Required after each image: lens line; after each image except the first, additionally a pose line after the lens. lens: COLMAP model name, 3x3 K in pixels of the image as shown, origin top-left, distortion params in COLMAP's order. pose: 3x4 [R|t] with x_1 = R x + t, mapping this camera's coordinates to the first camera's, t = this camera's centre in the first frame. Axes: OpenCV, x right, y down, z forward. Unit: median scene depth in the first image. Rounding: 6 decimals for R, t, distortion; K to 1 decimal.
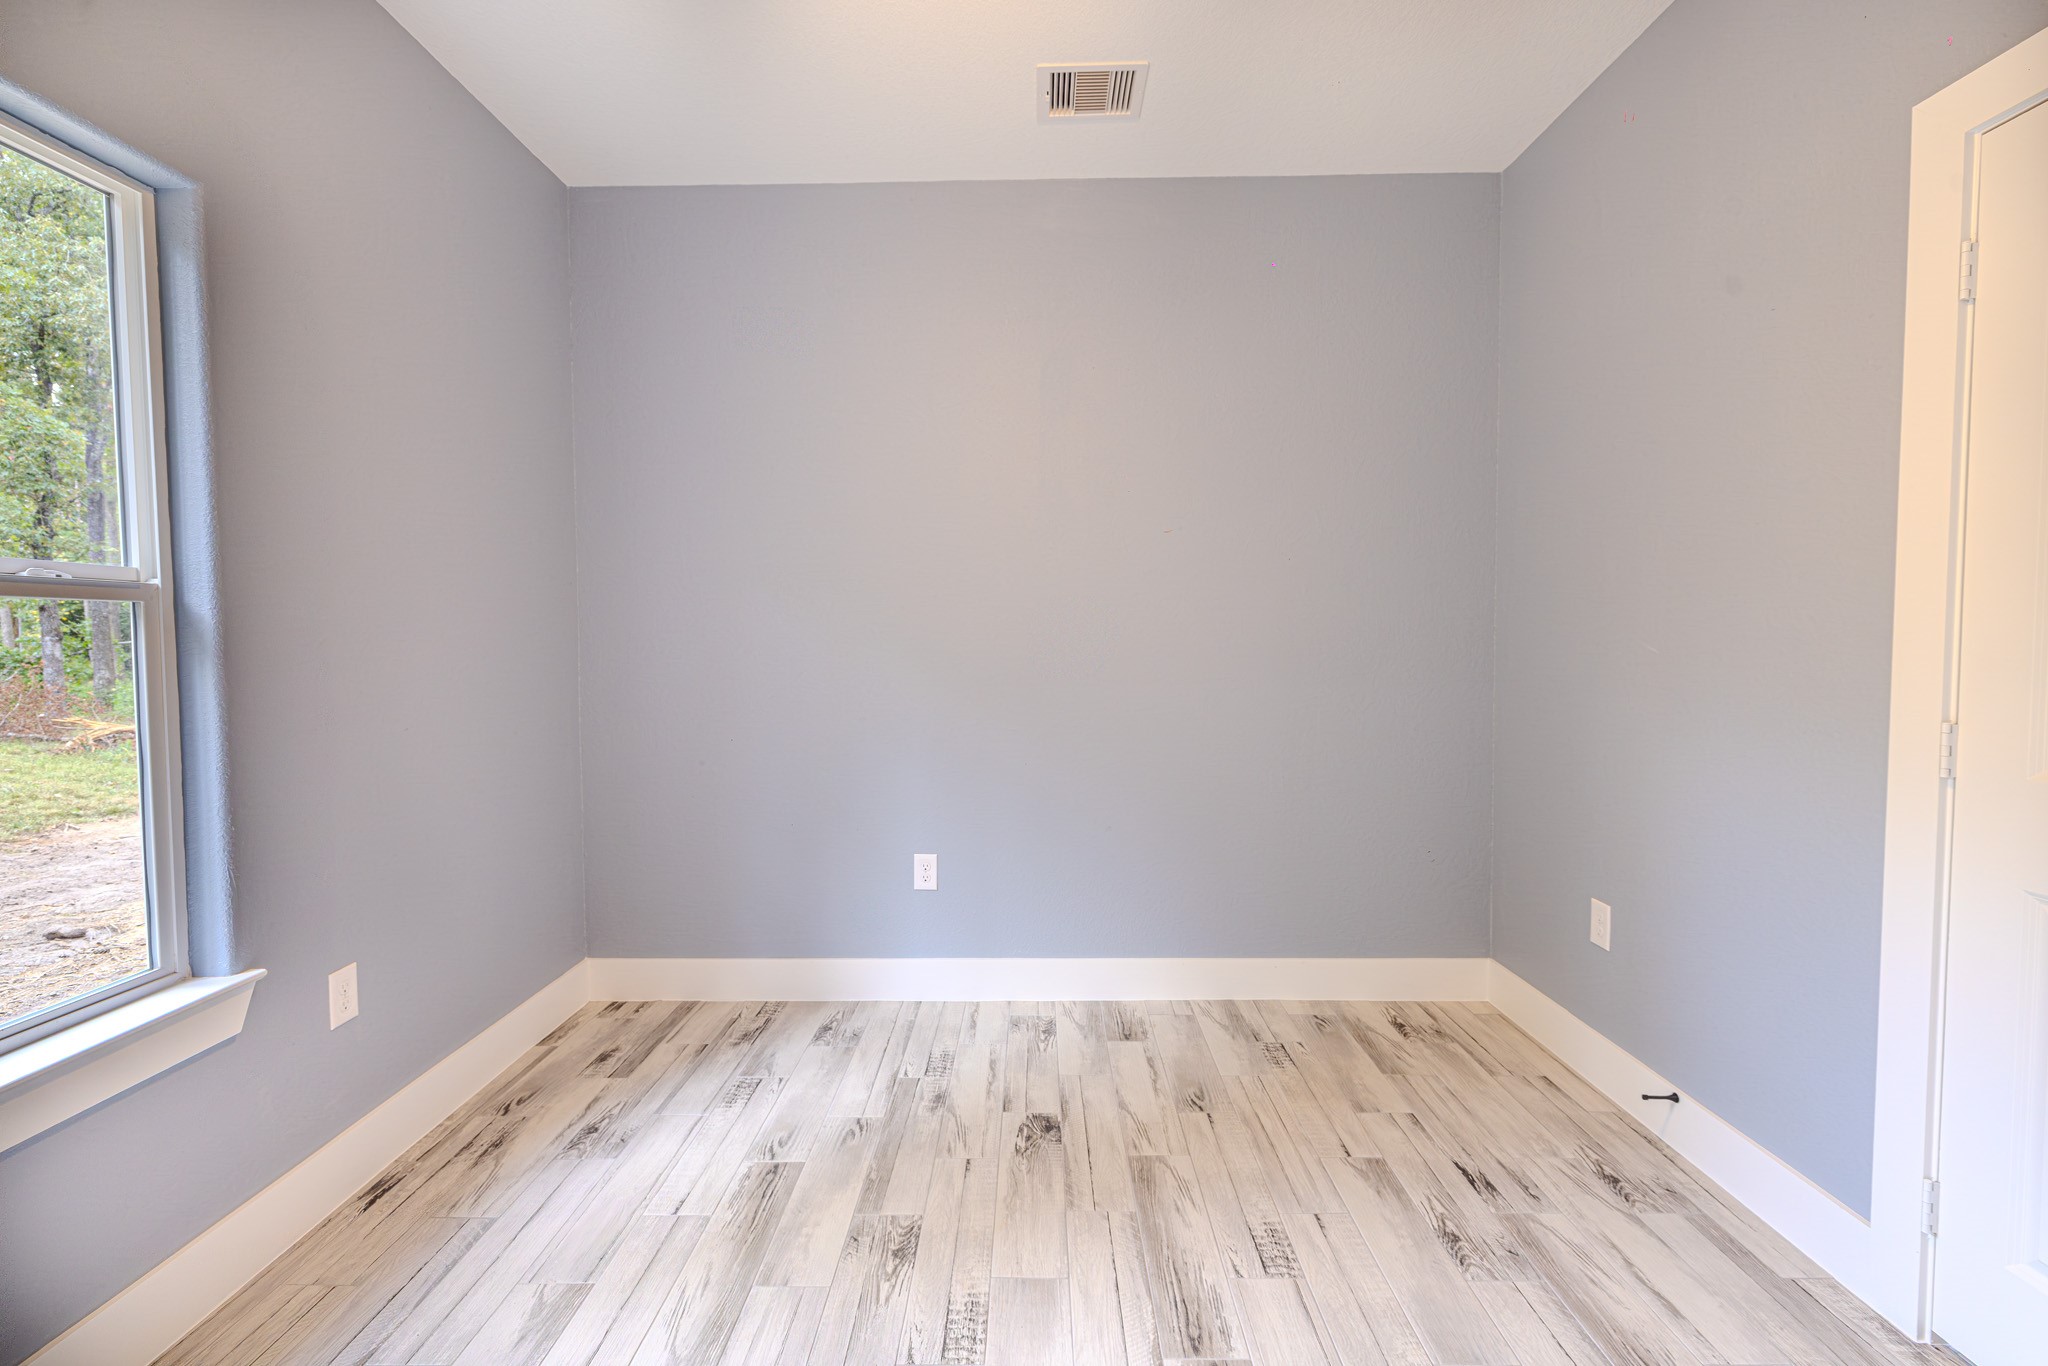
lens RADIAL K [[892.3, 0, 1027.2], [0, 892.3, 681.7], [0, 0, 1]] dist [-0.003487, -0.001182]
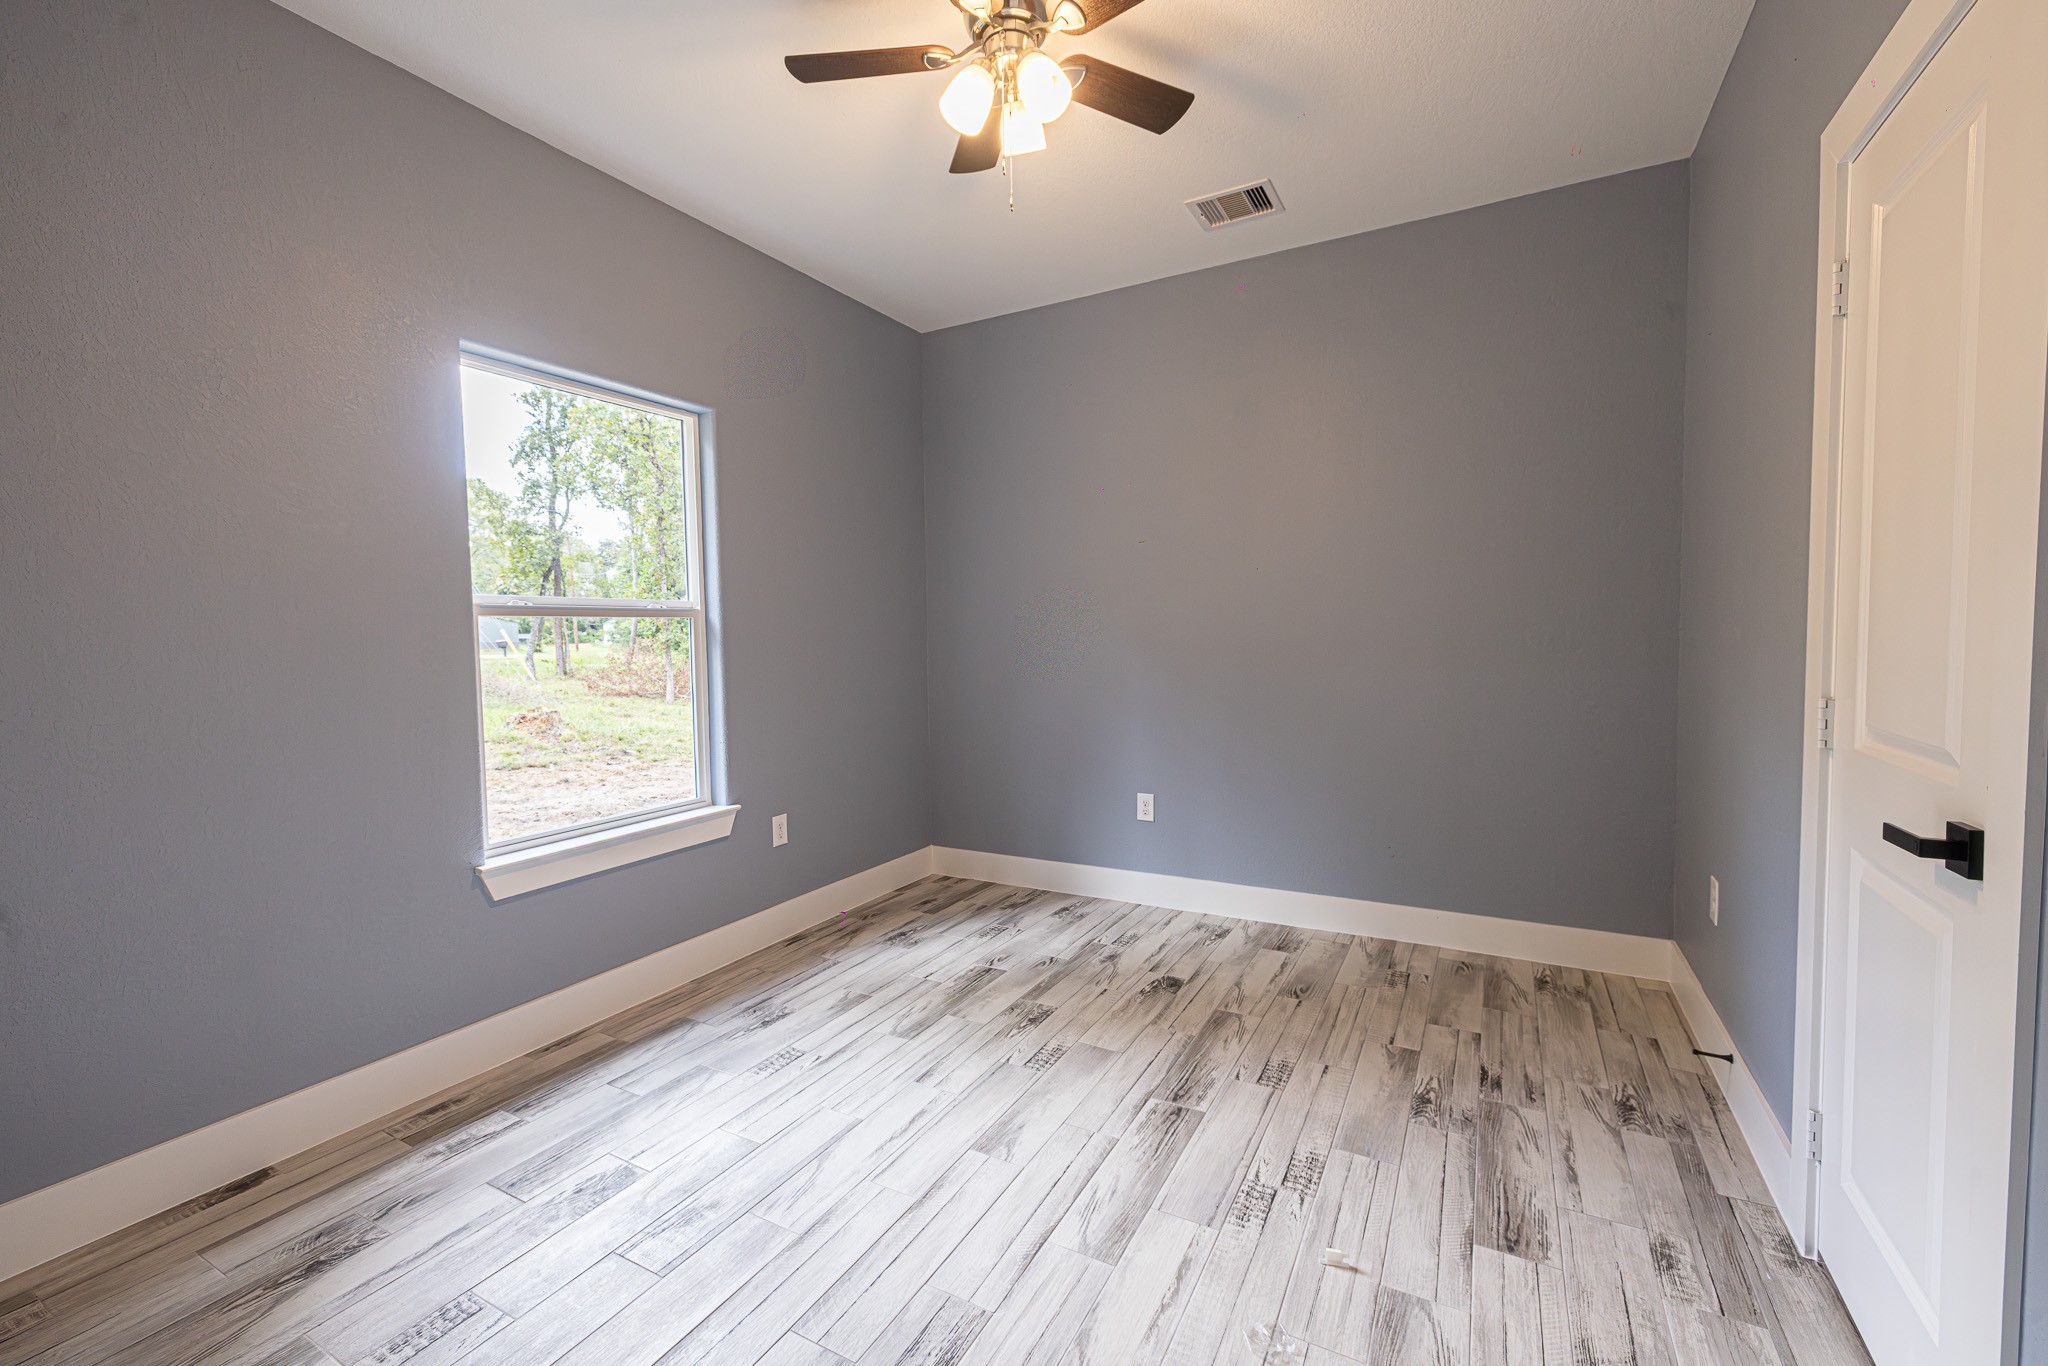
lens RADIAL K [[892.3, 0, 1030.5], [0, 892.3, 679.9], [0, 0, 1]] dist [-0.003487, -0.001182]
pose [[0.877277, 0.015644, -0.479730, 0.461297], [-0.010608, 0.999857, 0.013207, 0.012651], [0.479868, -0.006497, 0.877317, -0.296940]]
